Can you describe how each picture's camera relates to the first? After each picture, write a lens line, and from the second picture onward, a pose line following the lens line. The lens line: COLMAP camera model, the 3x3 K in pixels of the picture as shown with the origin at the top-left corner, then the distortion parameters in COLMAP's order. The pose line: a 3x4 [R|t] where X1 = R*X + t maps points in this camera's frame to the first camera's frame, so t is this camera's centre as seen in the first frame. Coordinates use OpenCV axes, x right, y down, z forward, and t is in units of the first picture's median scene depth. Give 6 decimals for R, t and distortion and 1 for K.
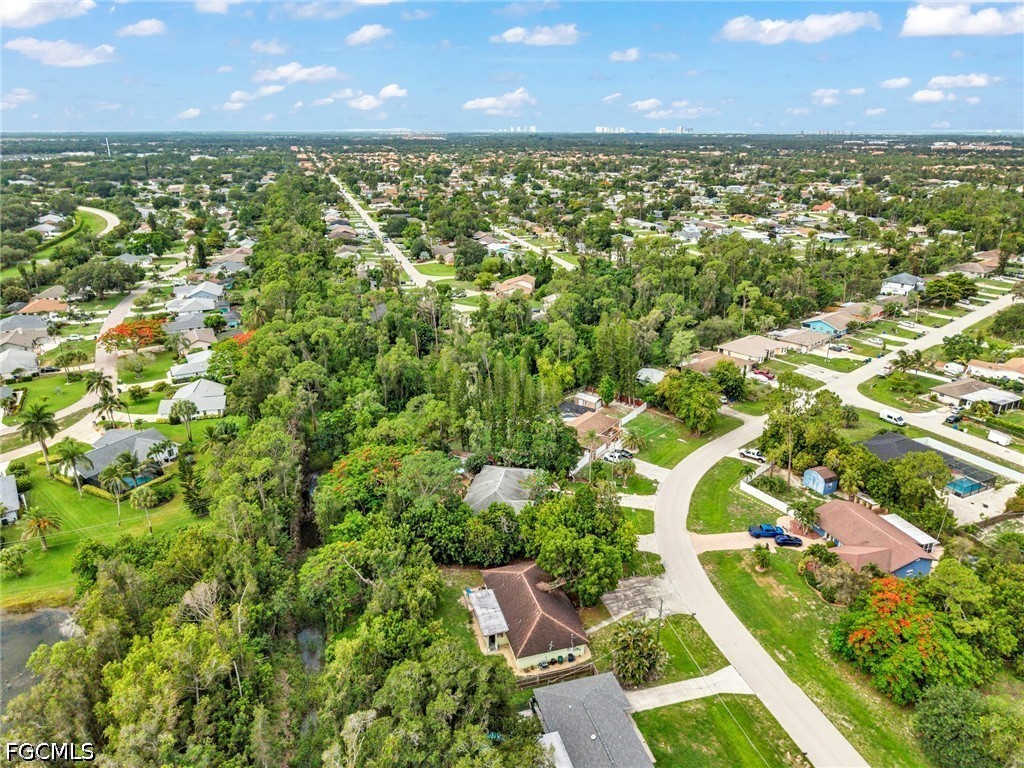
lens RADIAL K [[685.3, 0, 512.0], [0, 685.3, 384.0], [0, 0, 1]] dist [0.022389, -0.025247]
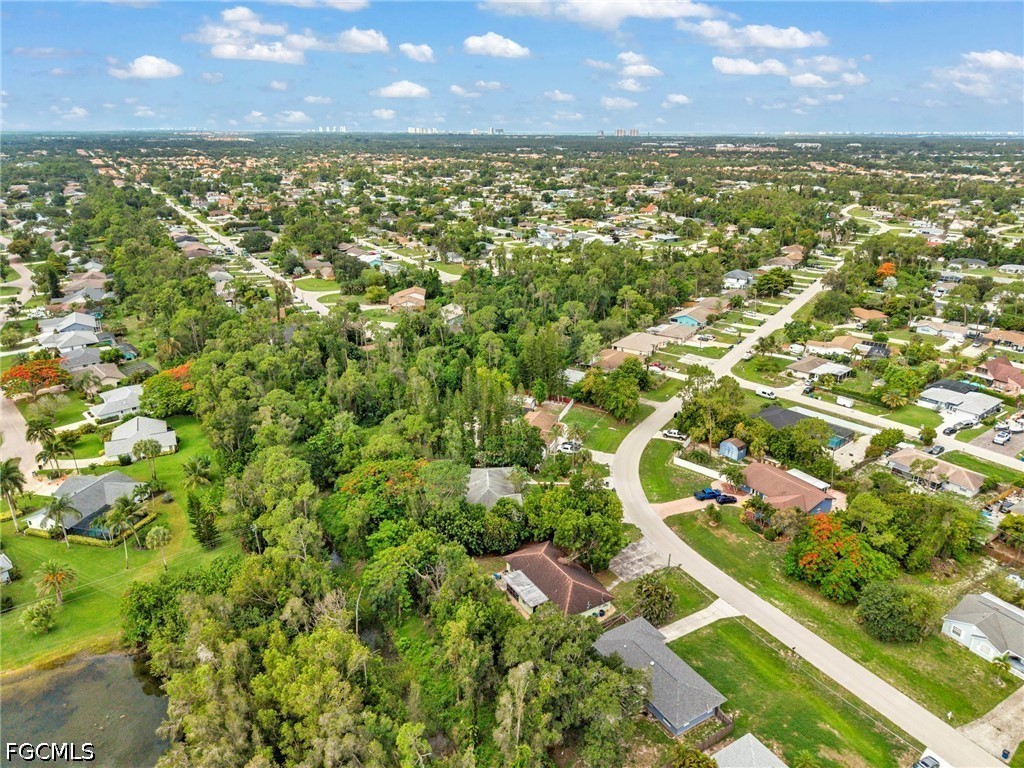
lens RADIAL K [[685.3, 0, 512.0], [0, 685.3, 384.0], [0, 0, 1]] dist [0.022389, -0.025247]
pose [[0.966913, -0.085837, 0.240231, -0.152318], [0.085781, 0.996256, 0.010711, -0.016542], [-0.240251, 0.010251, 0.970657, -0.072129]]
